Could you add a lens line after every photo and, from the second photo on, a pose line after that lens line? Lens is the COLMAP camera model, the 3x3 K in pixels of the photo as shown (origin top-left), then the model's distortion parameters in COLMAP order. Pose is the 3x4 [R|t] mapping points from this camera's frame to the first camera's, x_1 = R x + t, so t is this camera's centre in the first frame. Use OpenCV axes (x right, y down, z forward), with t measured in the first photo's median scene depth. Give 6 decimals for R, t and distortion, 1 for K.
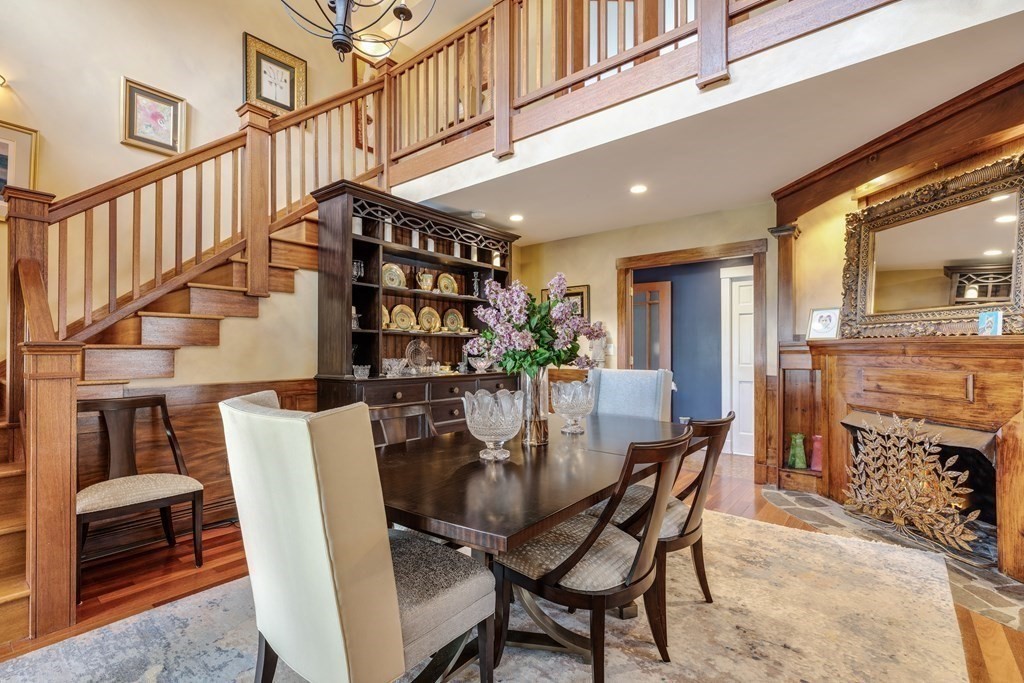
lens RADIAL K [[467.6, 0, 509.3], [0, 467.6, 345.3], [0, 0, 1]] dist [-0.000847, -0.000862]
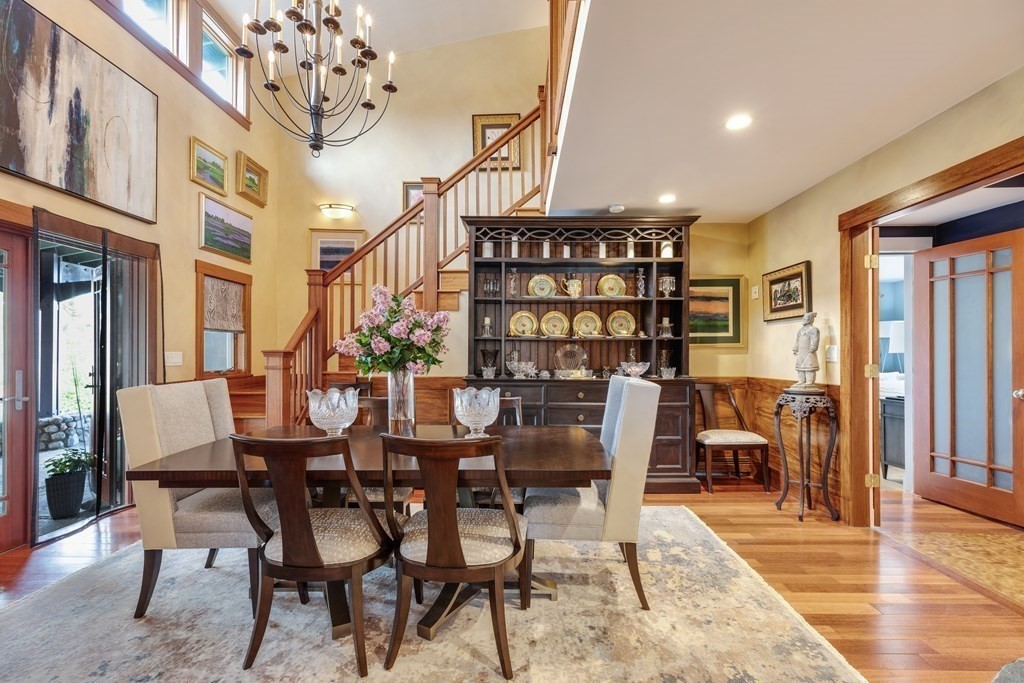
lens RADIAL K [[467.6, 0, 509.3], [0, 467.6, 347.7], [0, 0, 1]] dist [-0.000847, -0.000862]
pose [[0.611043, -0.012070, -0.791505, 0.538206], [0.008549, 0.999926, -0.008648, 0.002850], [0.791551, -0.001483, 0.611101, 0.268244]]
